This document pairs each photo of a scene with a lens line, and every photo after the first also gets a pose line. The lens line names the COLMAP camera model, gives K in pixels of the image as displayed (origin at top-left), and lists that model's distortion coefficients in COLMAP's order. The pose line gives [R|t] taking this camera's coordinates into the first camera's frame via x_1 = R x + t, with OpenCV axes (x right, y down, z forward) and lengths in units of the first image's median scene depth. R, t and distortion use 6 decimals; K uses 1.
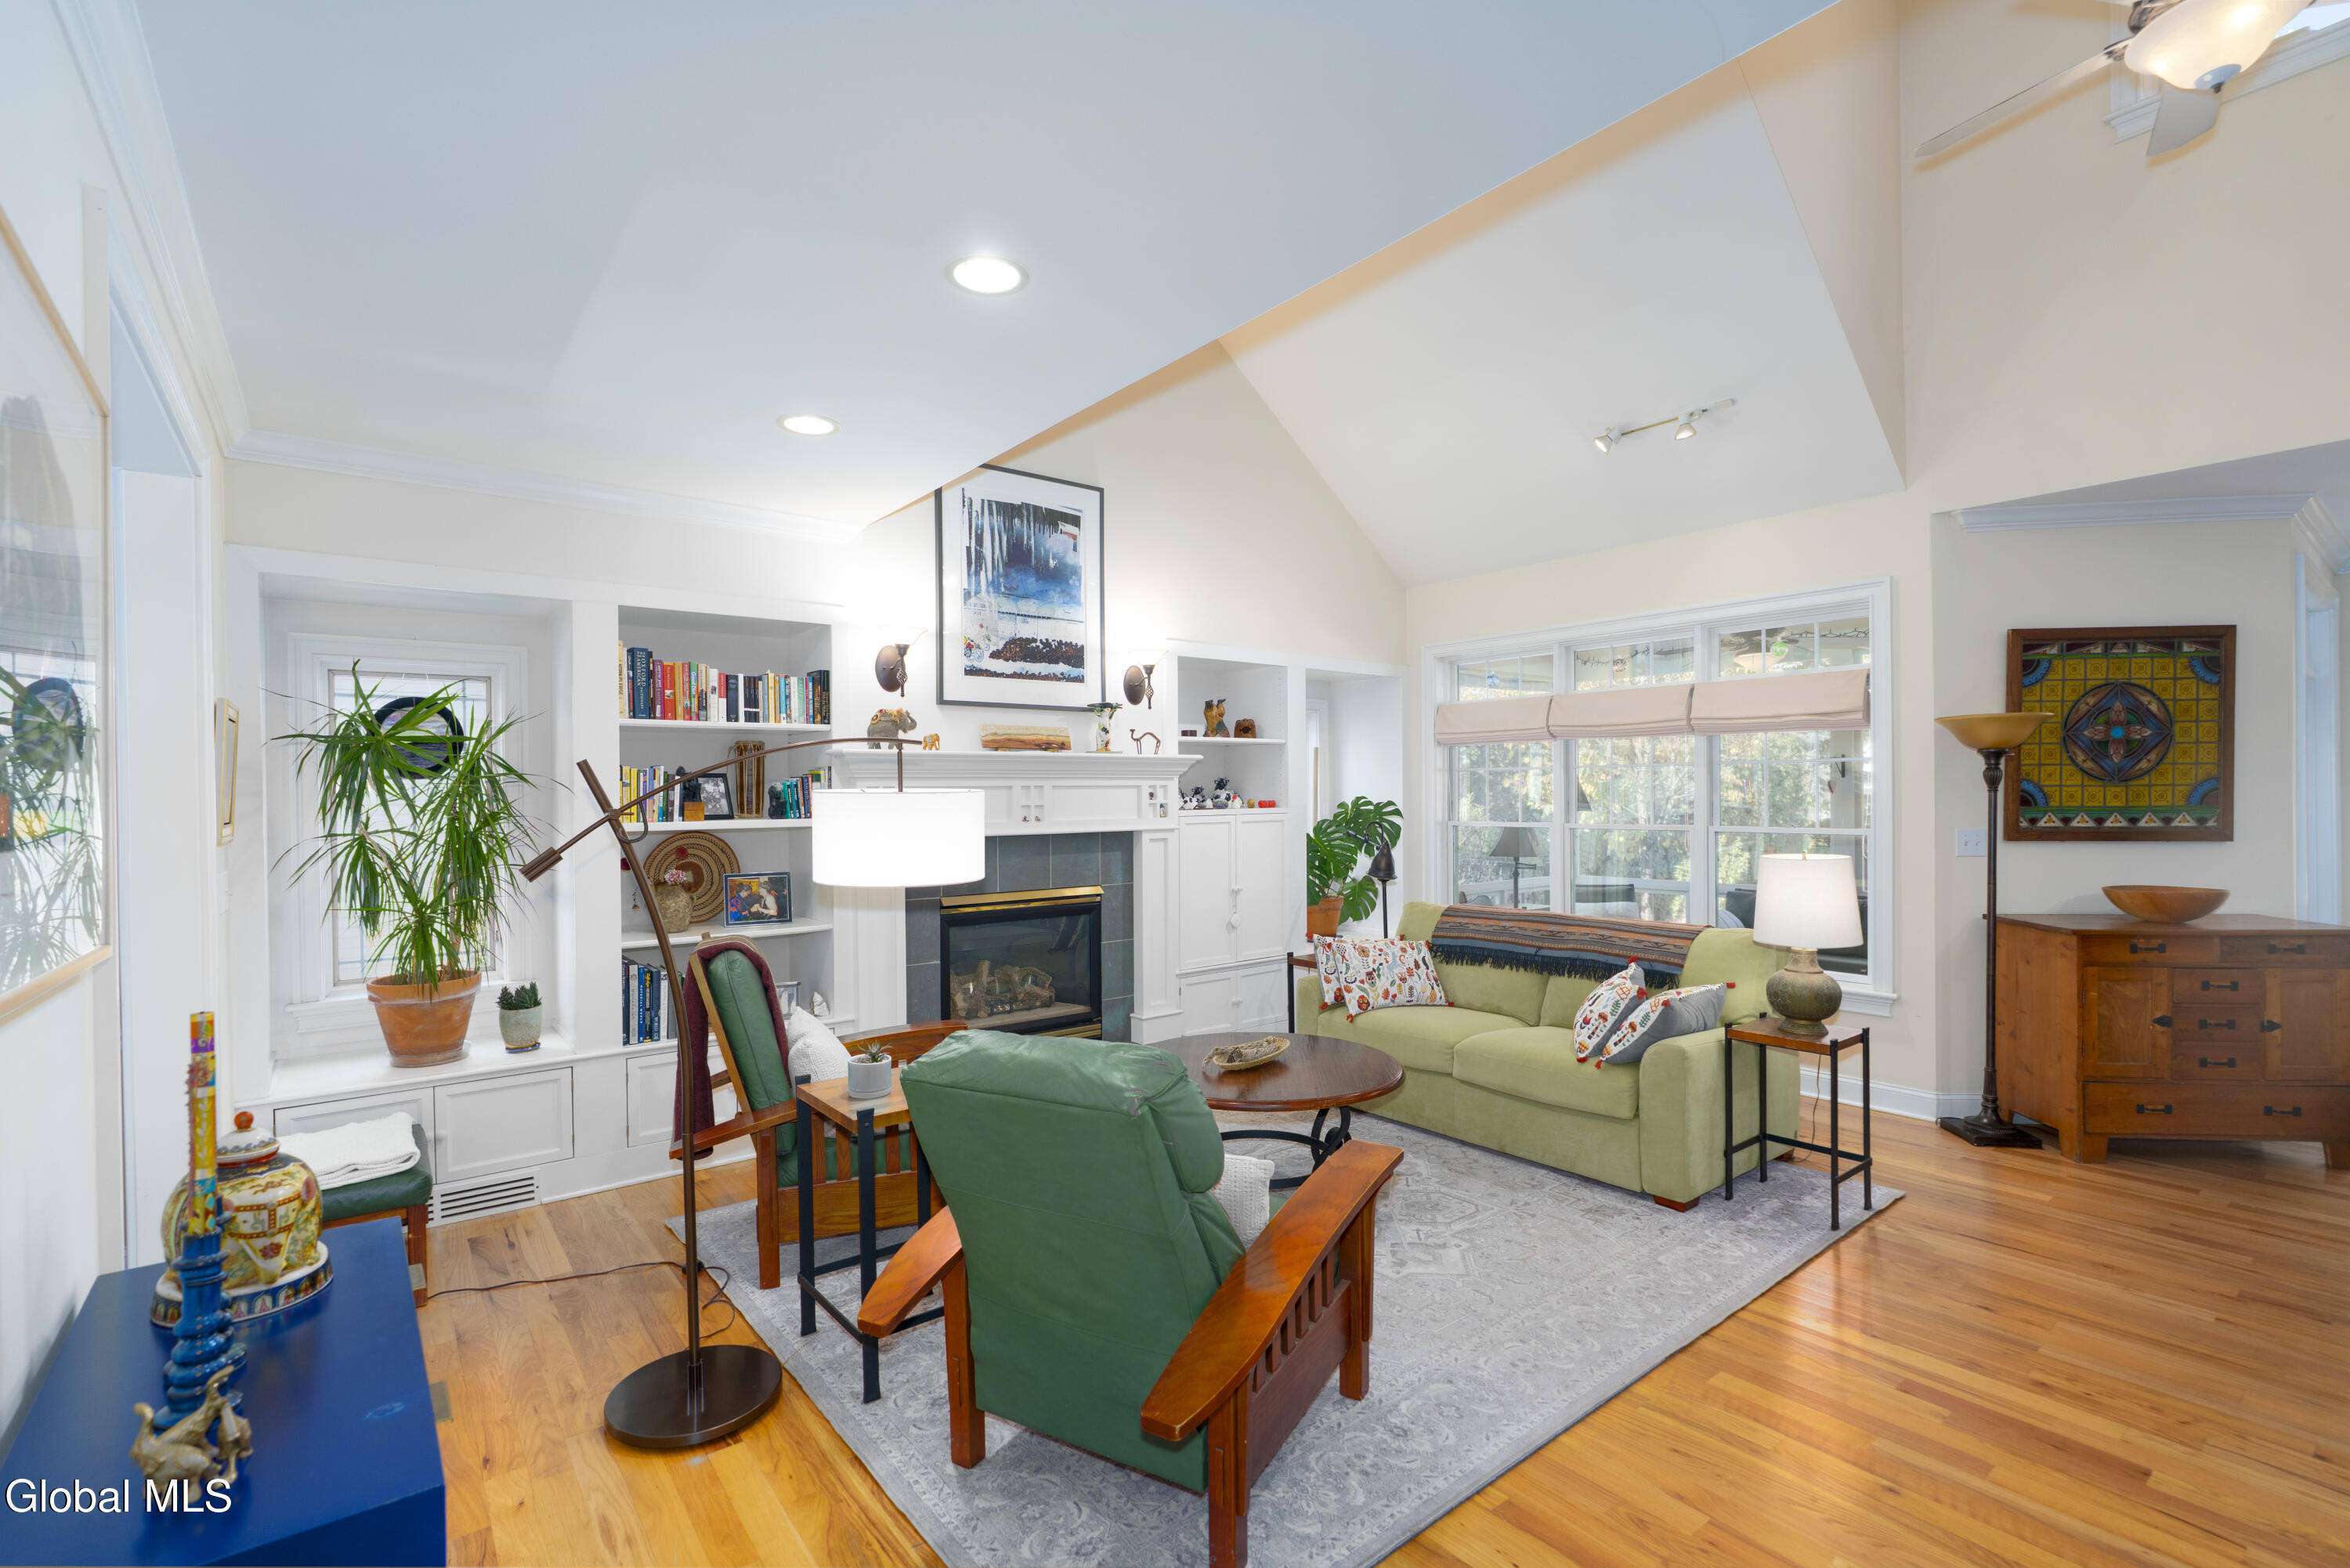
lens RADIAL K [[1055.6, 0, 1140.7], [0, 1055.6, 801.9], [0, 0, 1]] dist [-0.006788, 0.001415]
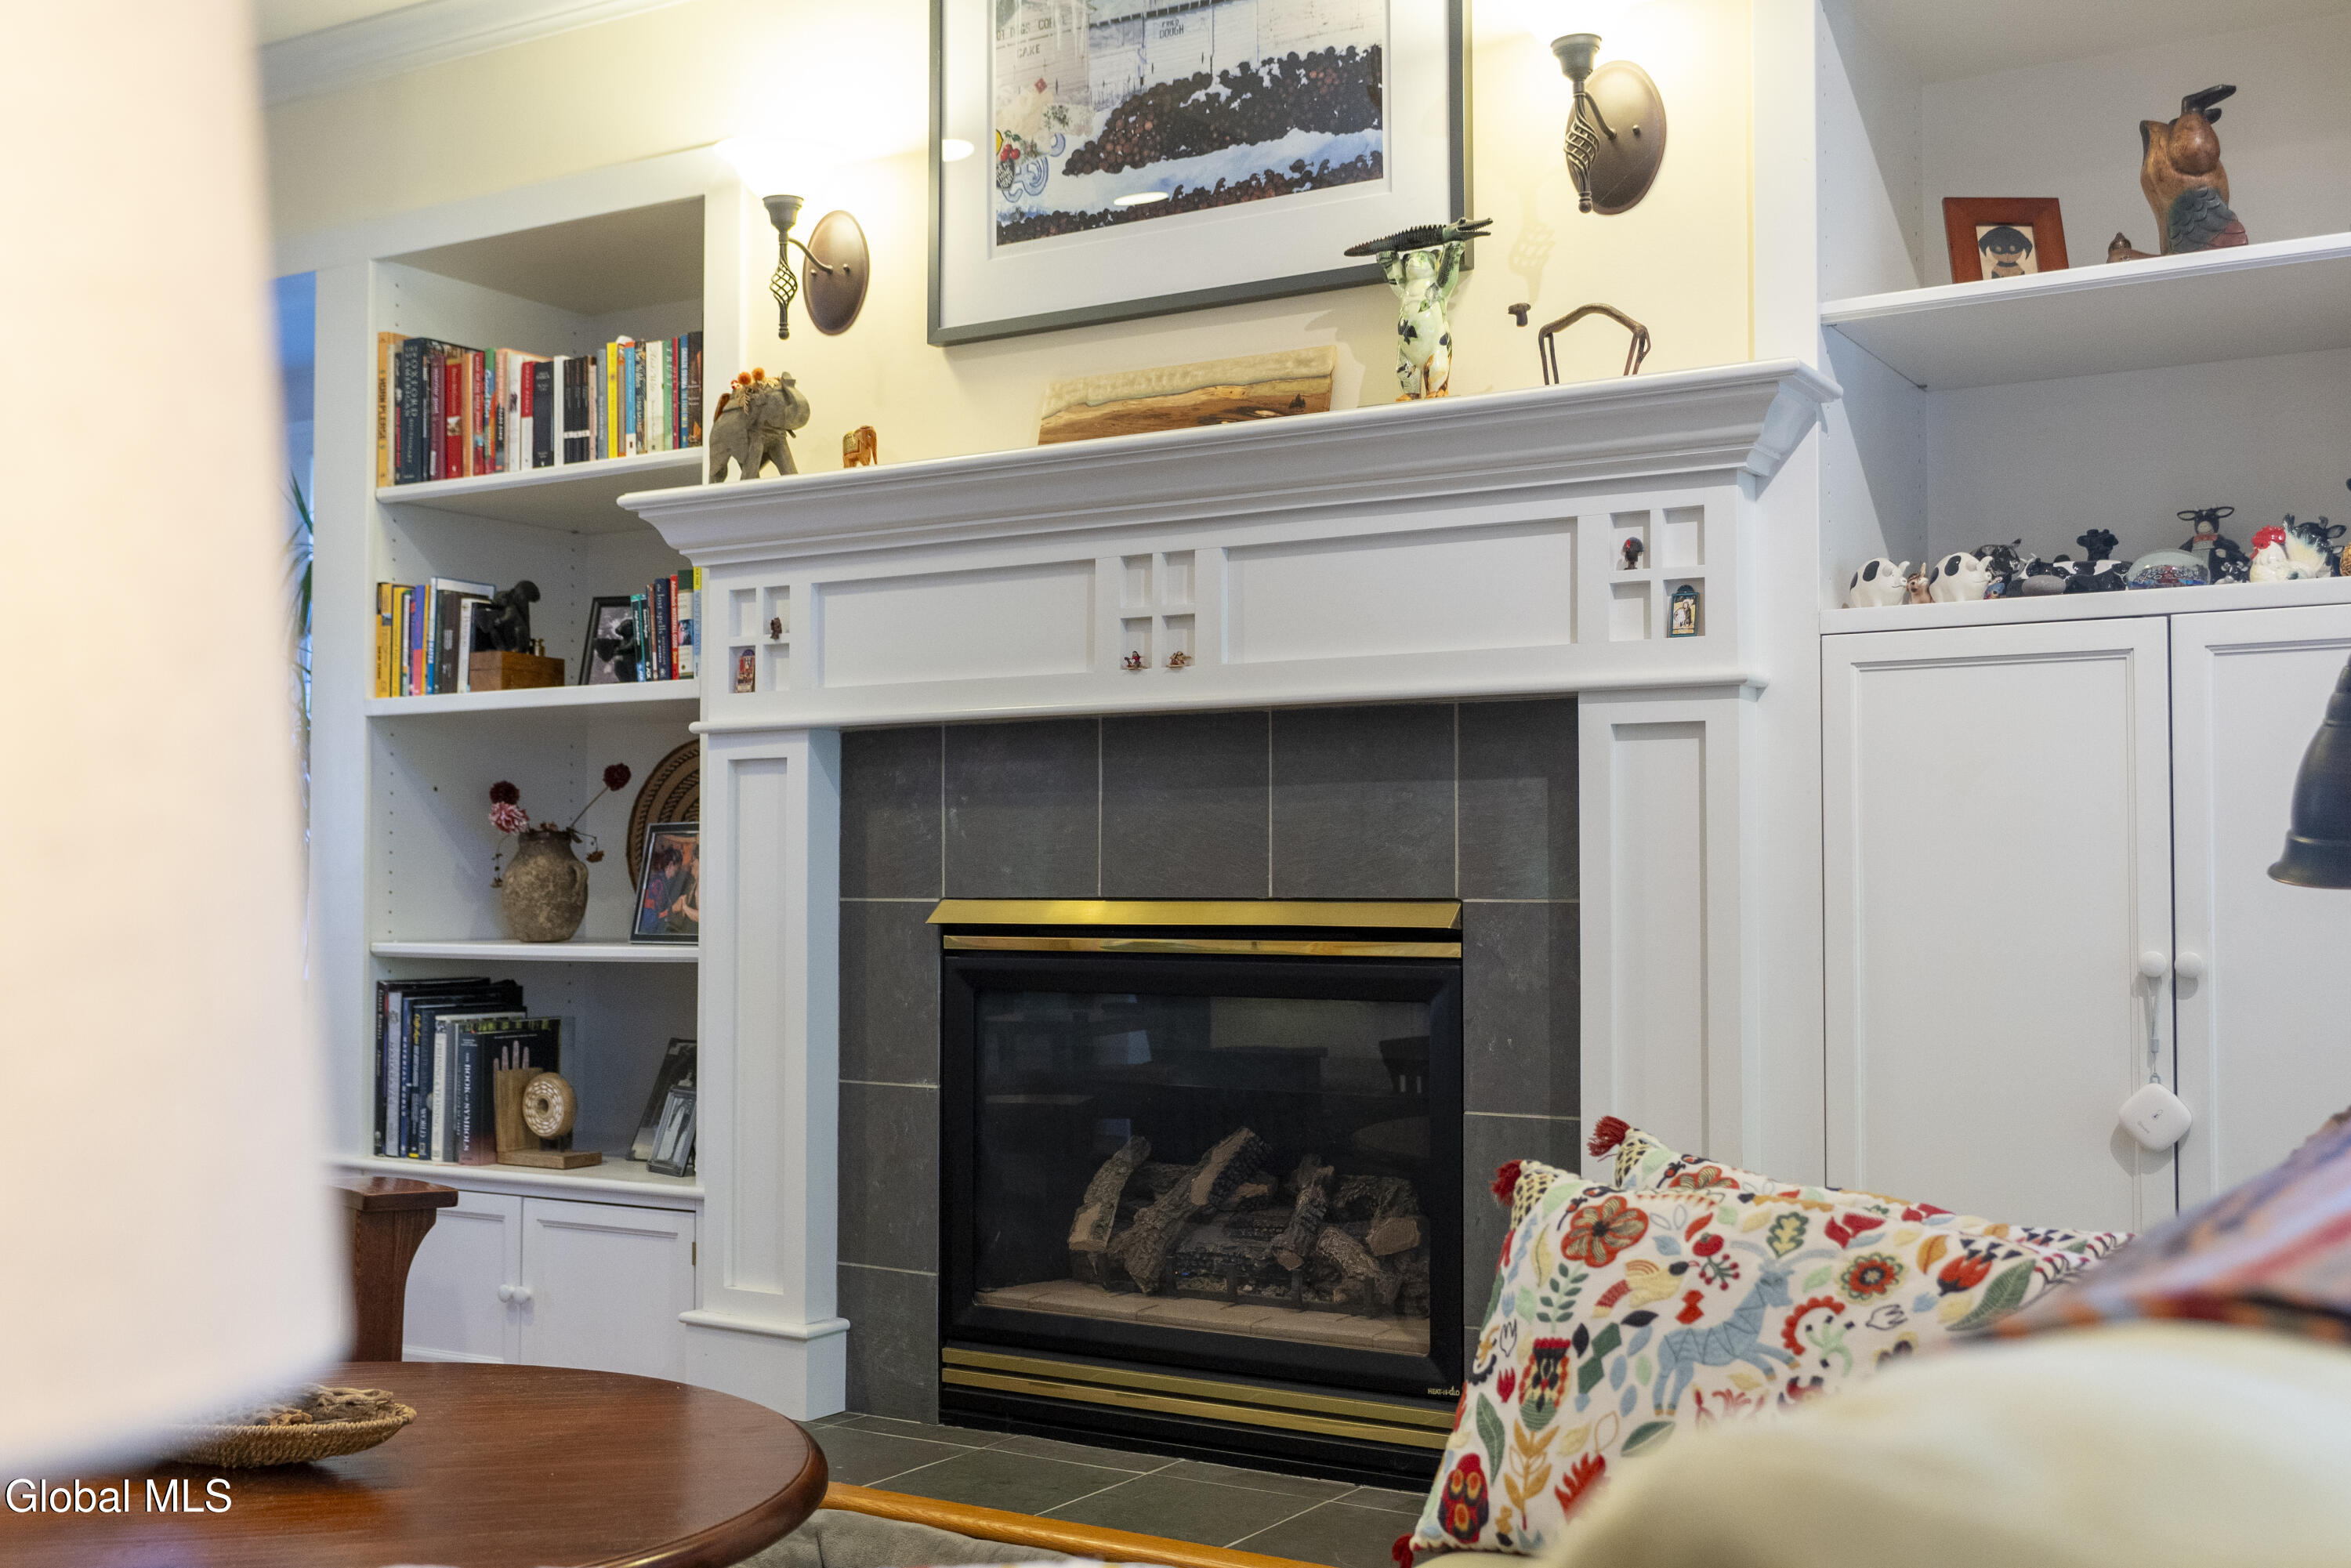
lens RADIAL K [[2421.3, 0, 1154.6], [0, 2421.3, 806.6], [0, 0, 1]] dist [-0.014824, 0.000000]
pose [[0.353983, -0.023028, -0.934968, 0.551810], [-0.012687, 0.999487, -0.029421, 0.079042], [0.935166, 0.022276, 0.353509, 0.754140]]
